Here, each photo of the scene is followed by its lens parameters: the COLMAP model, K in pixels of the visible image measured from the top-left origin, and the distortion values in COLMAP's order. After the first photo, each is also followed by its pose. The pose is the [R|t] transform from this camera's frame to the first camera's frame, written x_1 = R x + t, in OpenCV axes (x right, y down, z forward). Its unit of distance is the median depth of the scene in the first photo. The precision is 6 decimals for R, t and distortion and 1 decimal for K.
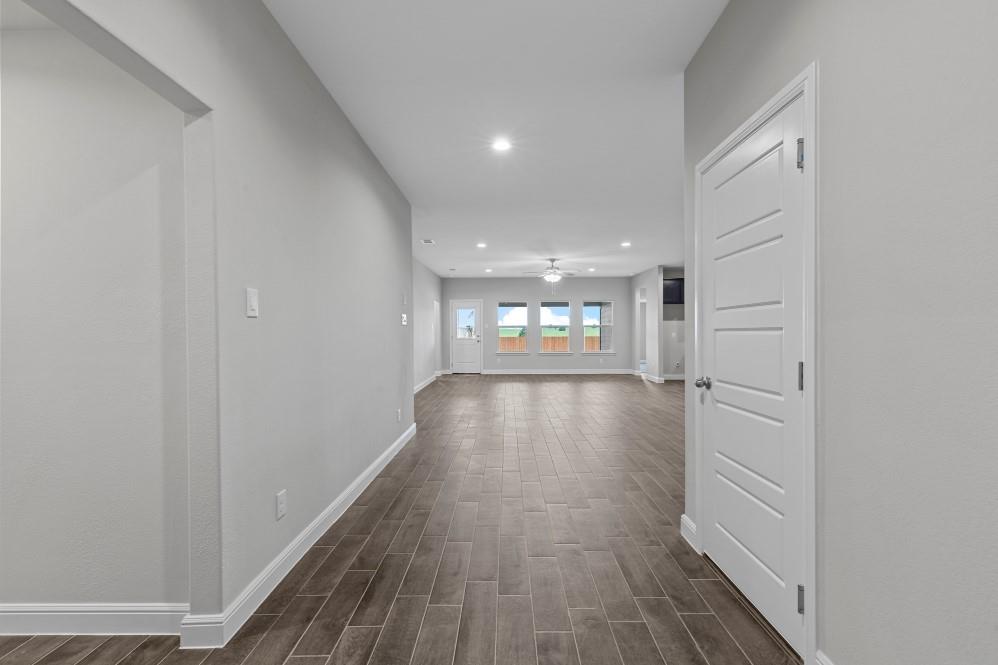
lens RADIAL K [[448.8, 0, 498.9], [0, 448.8, 332.1], [0, 0, 1]] dist [-0.001628, 0.000723]
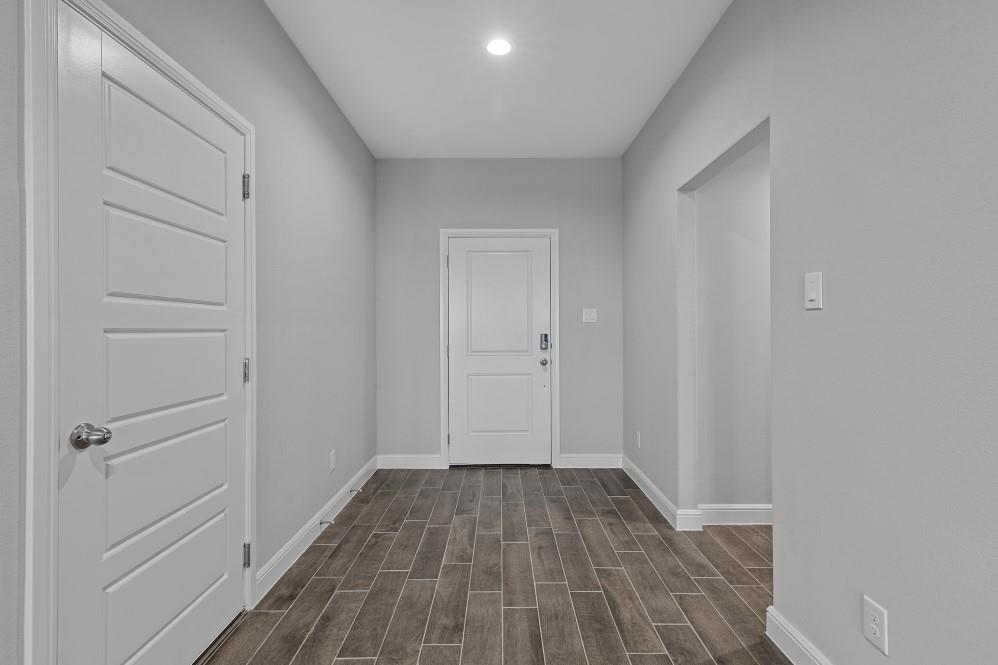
lens RADIAL K [[448.8, 0, 499.3], [0, 448.8, 333.0], [0, 0, 1]] dist [-0.001628, 0.000723]
pose [[-0.999857, 0.008468, -0.014669, 0.009541], [0.008448, 0.999963, 0.001422, 0.002284], [0.014680, 0.001298, -0.999891, 2.009375]]
